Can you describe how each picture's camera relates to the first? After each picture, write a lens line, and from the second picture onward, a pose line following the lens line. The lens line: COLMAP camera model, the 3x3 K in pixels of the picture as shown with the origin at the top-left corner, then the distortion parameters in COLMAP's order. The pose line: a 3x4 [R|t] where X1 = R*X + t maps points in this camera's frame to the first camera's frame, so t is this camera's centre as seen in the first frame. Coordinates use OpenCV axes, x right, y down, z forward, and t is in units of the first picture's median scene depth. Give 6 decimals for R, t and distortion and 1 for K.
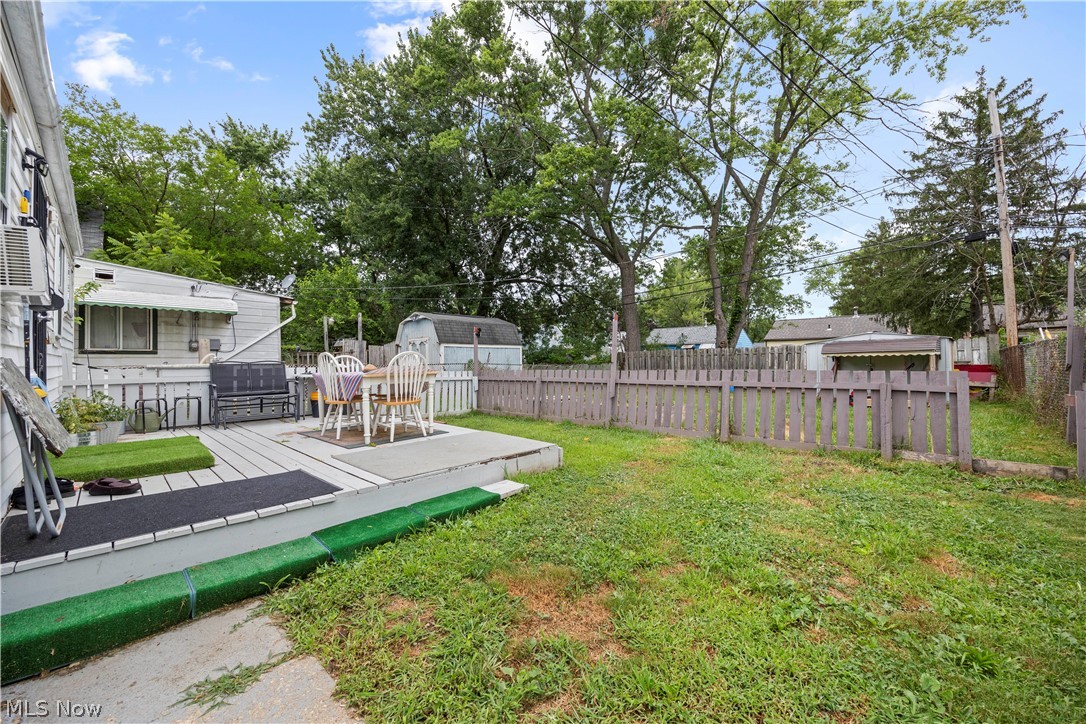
lens RADIAL K [[415.0, 0, 546.5], [0, 415.0, 366.4], [0, 0, 1]] dist [-0.002932, -0.000229]
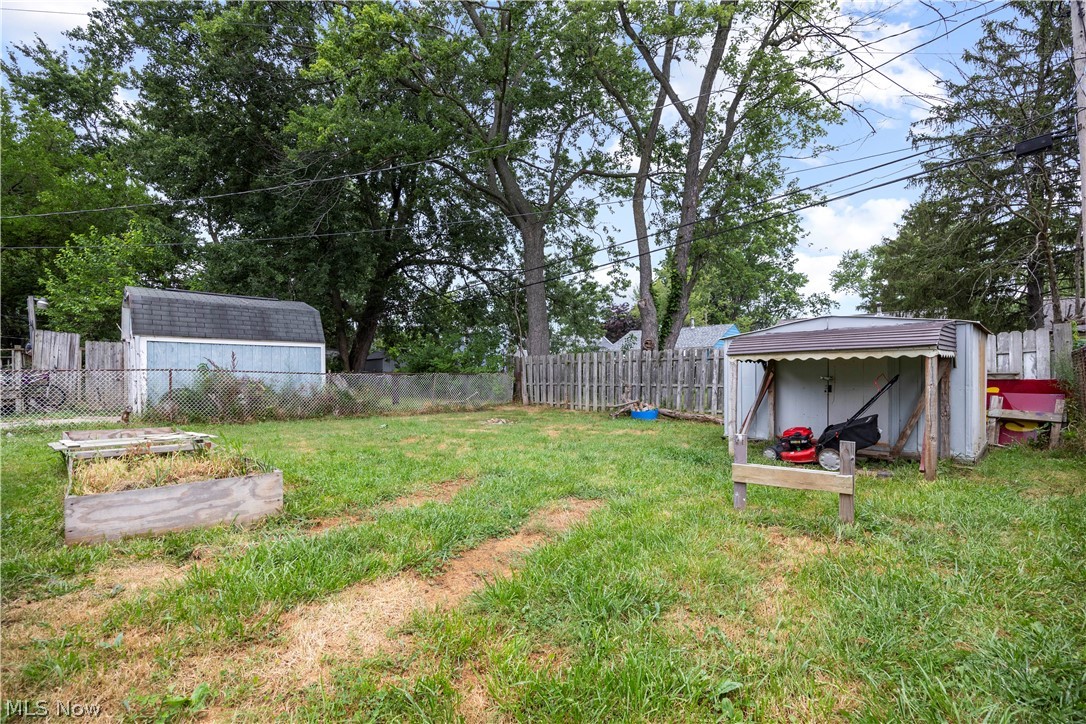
lens RADIAL K [[454.8, 0, 569.4], [0, 454.8, 385.1], [0, 0, 1]] dist [-0.015266, 0.000757]
pose [[0.999960, 0.008851, -0.001126, 0.356487], [-0.008831, 0.999821, 0.016729, -0.001027], [0.001274, -0.016719, 0.999859, 0.335799]]
